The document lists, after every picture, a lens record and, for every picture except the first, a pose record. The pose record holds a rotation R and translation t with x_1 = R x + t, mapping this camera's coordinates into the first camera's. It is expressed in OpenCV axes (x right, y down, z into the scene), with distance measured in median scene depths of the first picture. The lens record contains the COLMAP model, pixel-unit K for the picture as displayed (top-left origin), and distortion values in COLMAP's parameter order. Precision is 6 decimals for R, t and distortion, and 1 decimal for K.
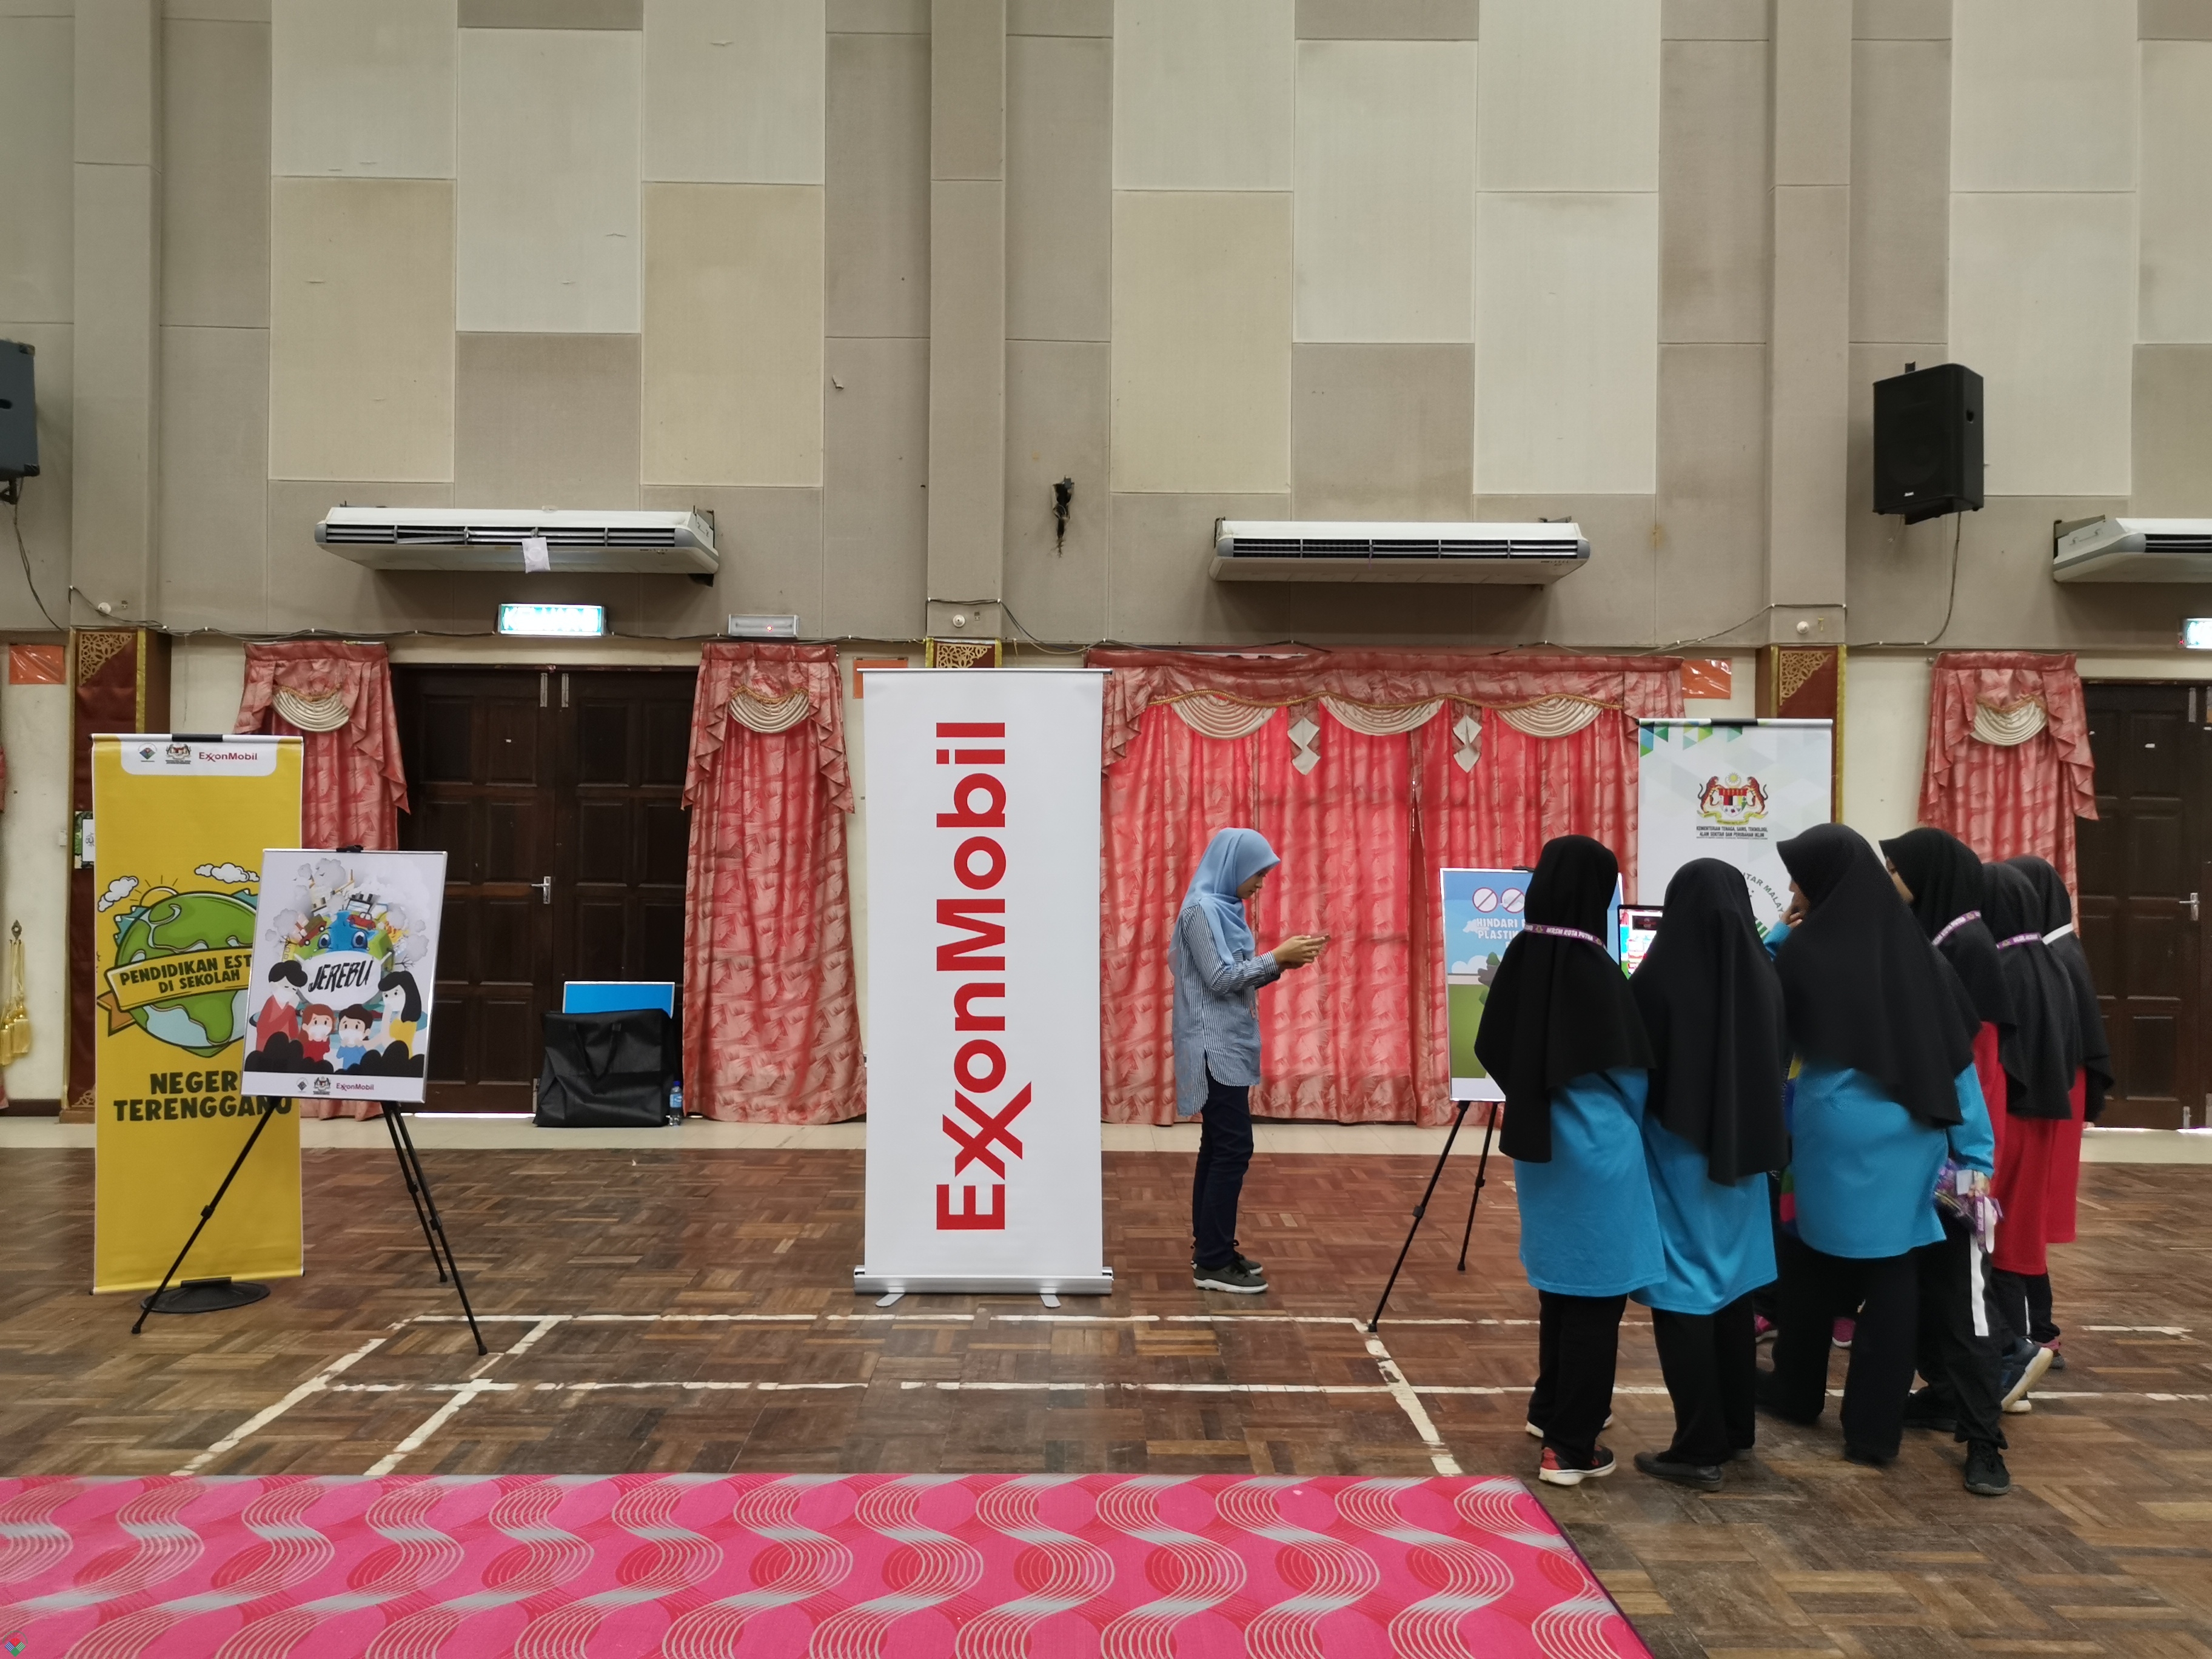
lens RADIAL K [[1714.4, 0, 1101.8], [0, 1714.4, 818.8], [0, 0, 1]] dist [0.050015, -0.028694]
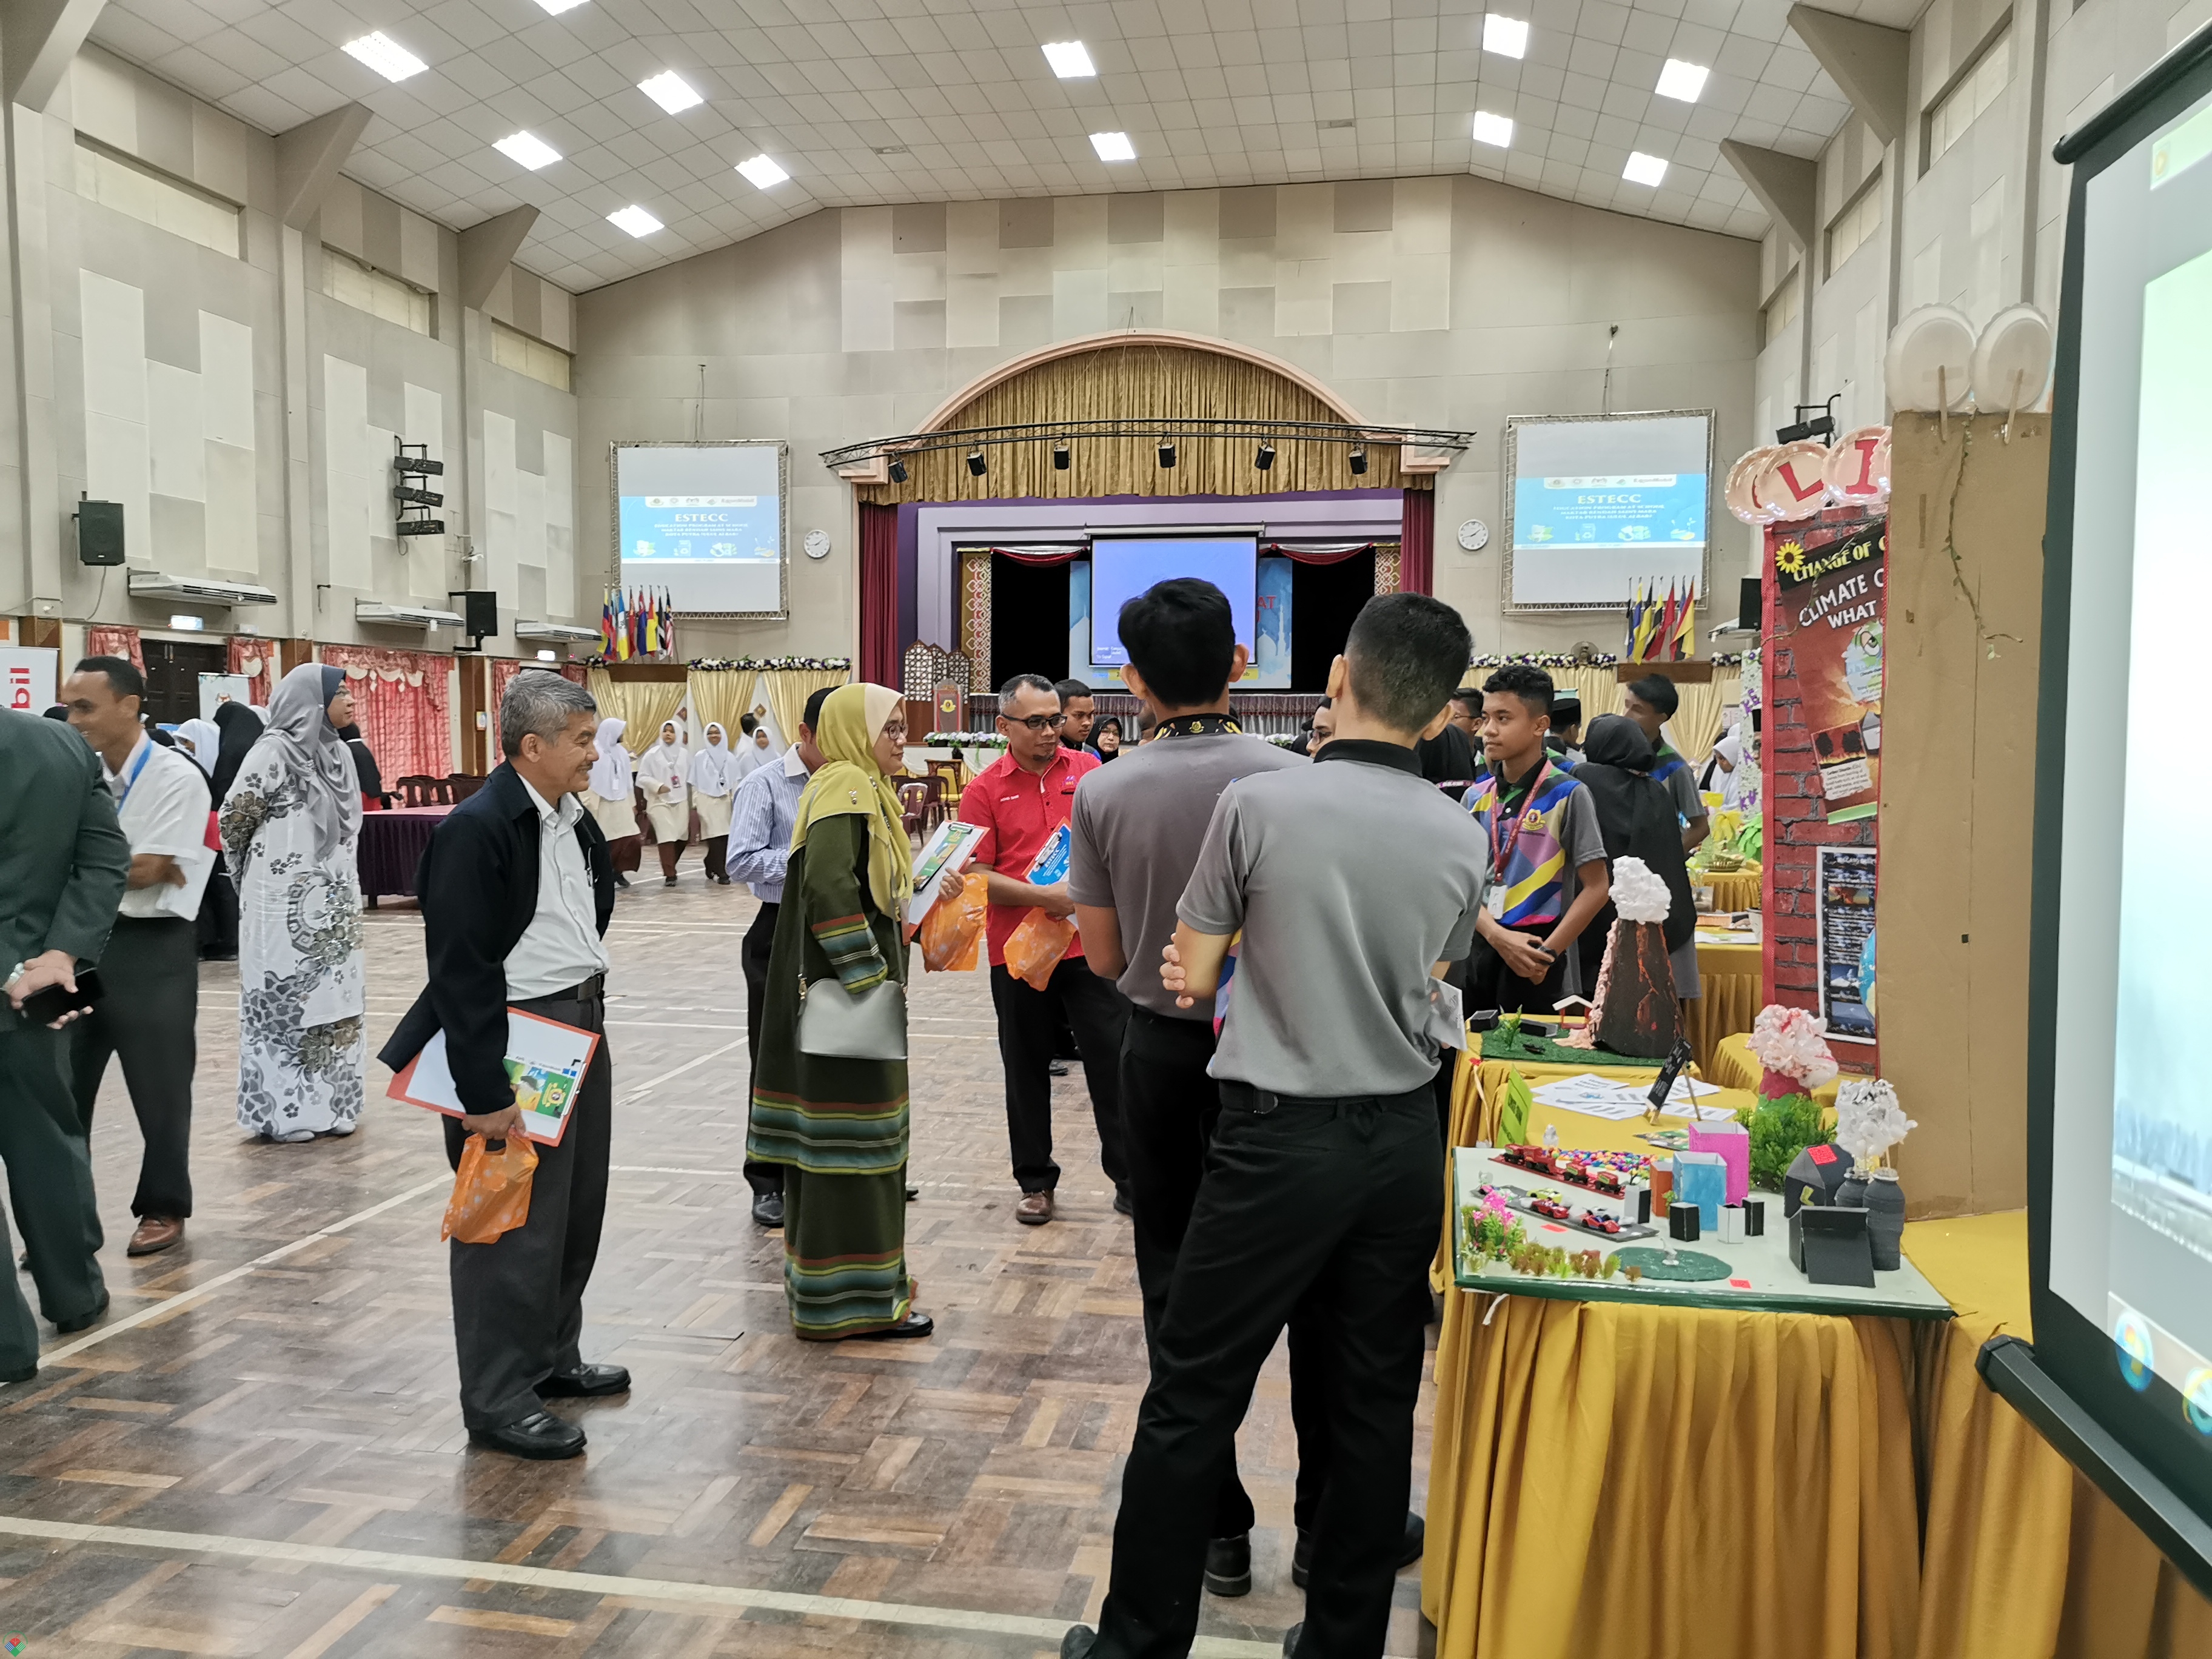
lens RADIAL K [[1714.4, 0, 1102.5], [0, 1714.4, 838.3], [0, 0, 1]] dist [0.050015, -0.028694]
pose [[0.195033, -0.069780, 0.978311, -1.459356], [-0.024965, 0.996790, 0.076075, -0.024829], [-0.980479, -0.039261, 0.192664, -0.700925]]
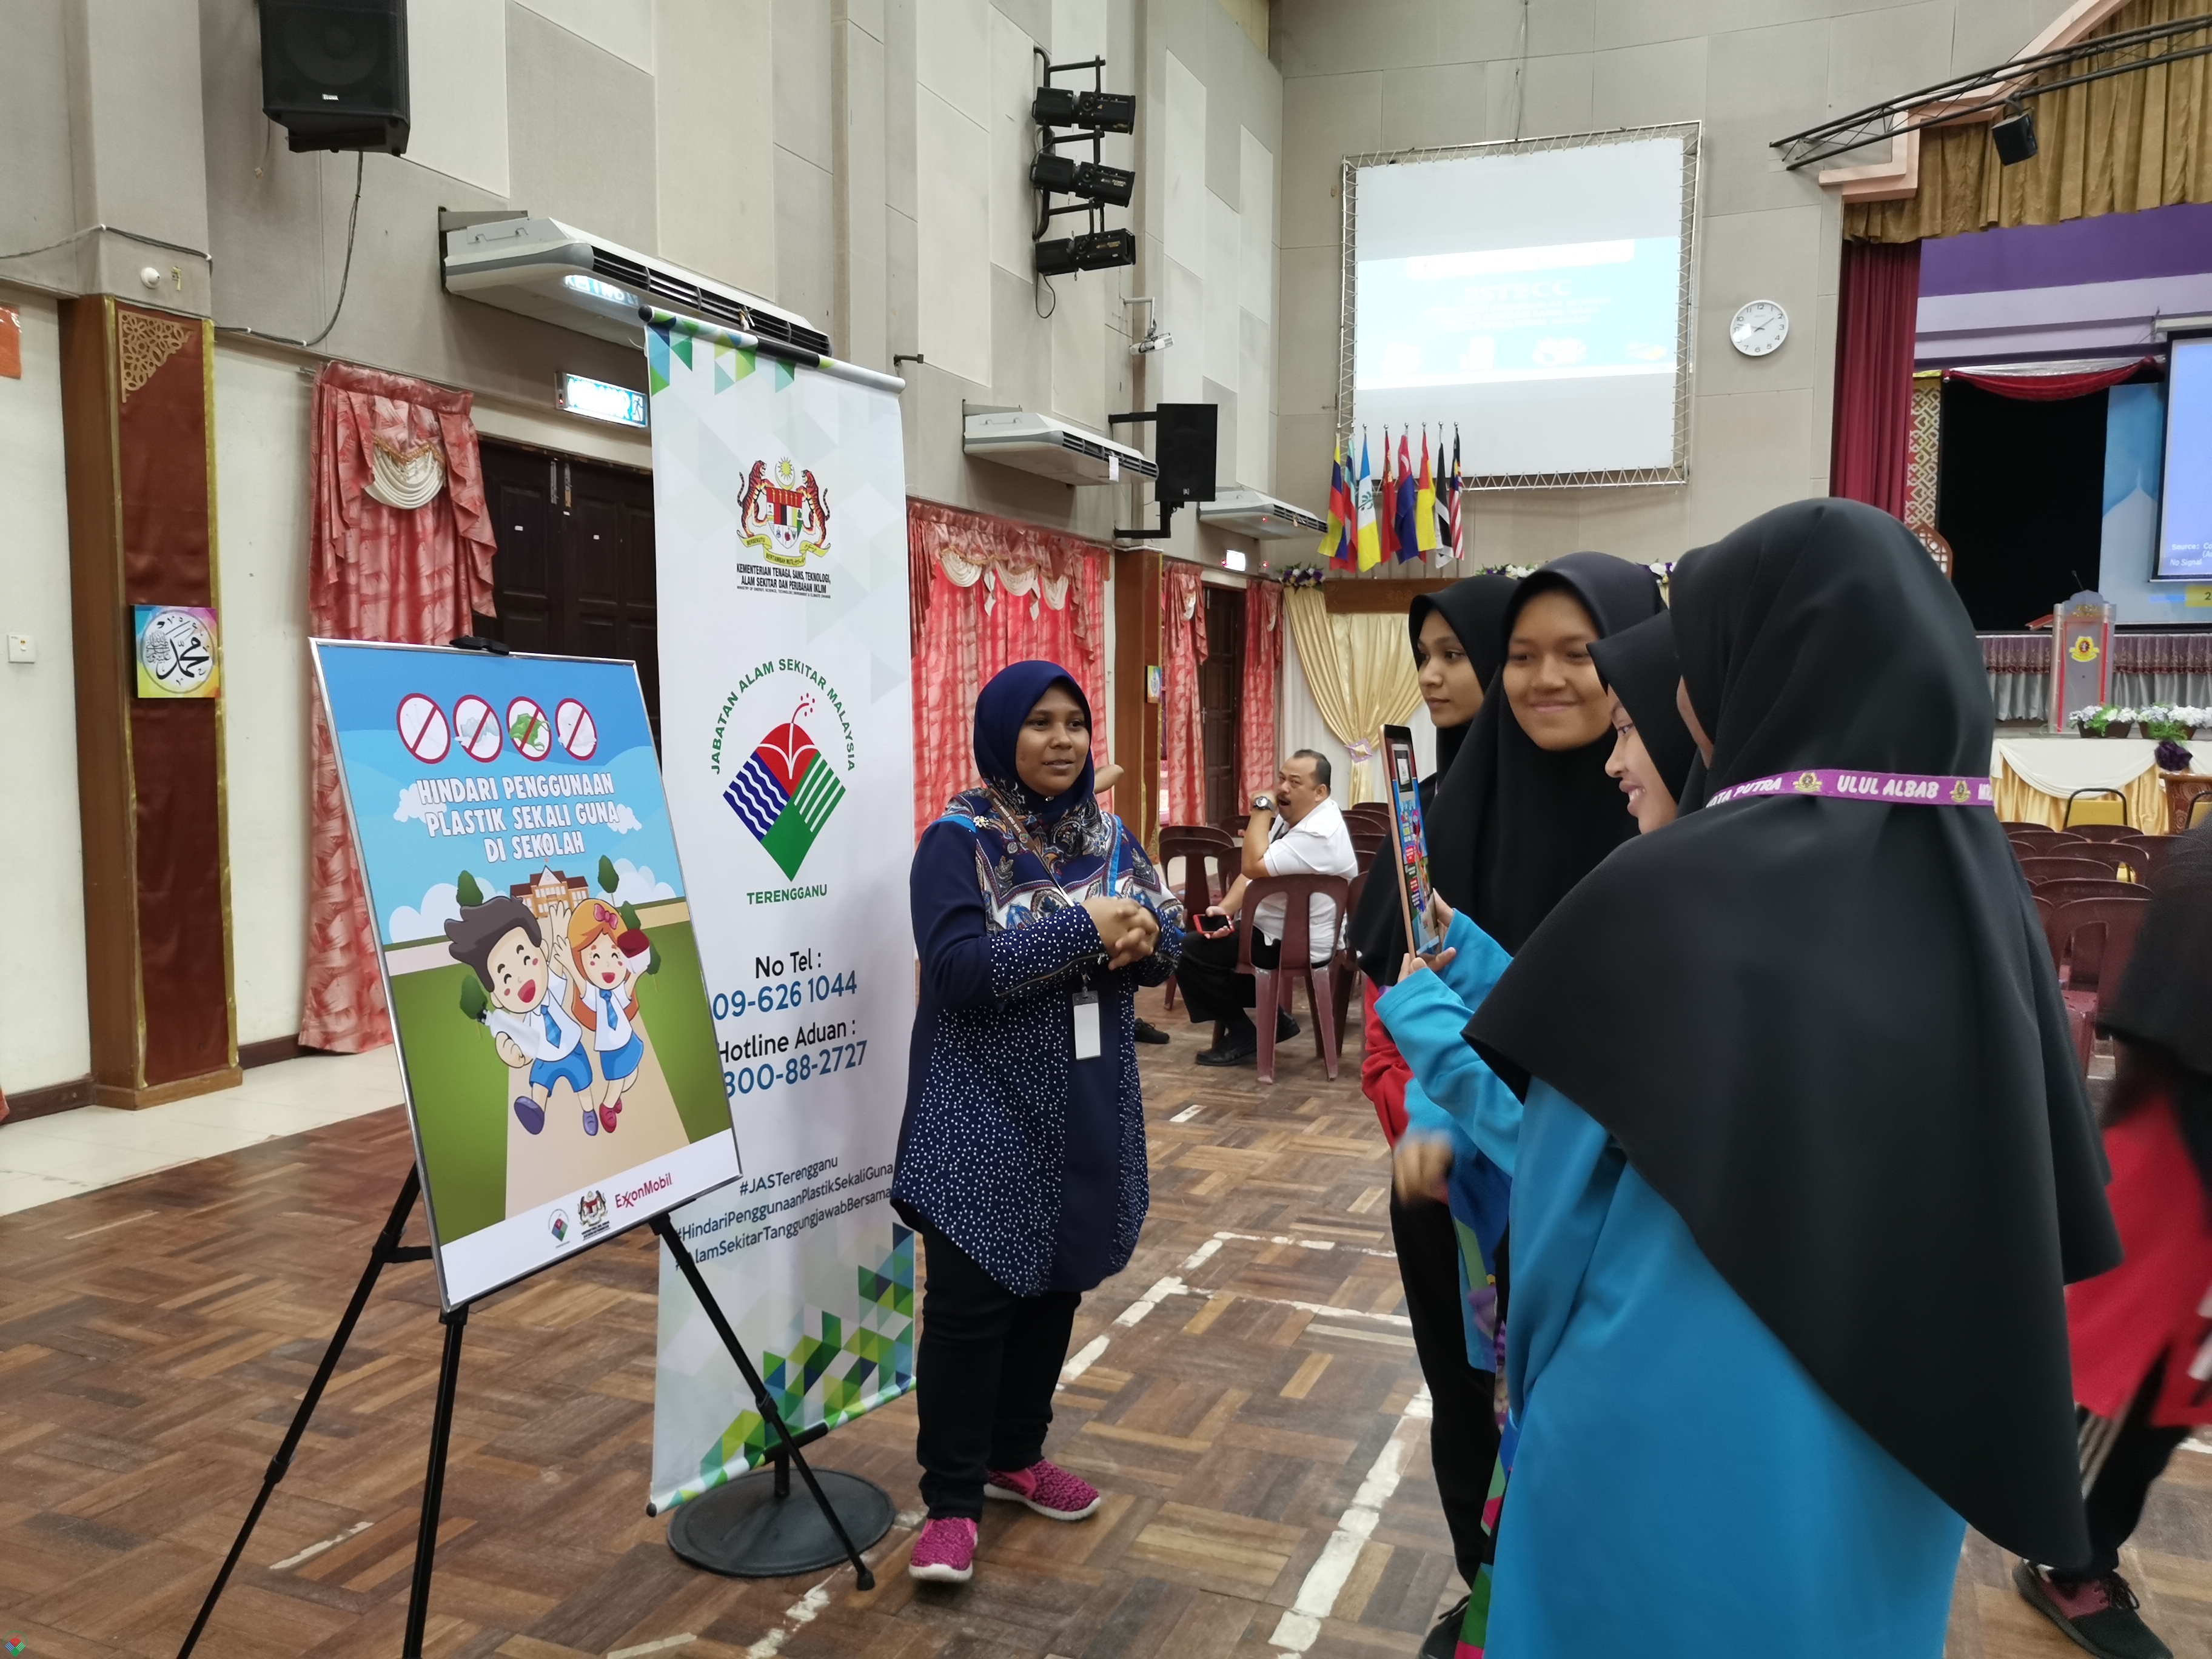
lens RADIAL K [[1714.4, 0, 1094.3], [0, 1714.4, 822.6], [0, 0, 1]] dist [0.050015, -0.028694]
pose [[0.401263, -0.070638, 0.913235, -0.031863], [-0.021175, 0.996040, 0.086347, 0.020039], [-0.915718, -0.053985, 0.398179, 0.444852]]
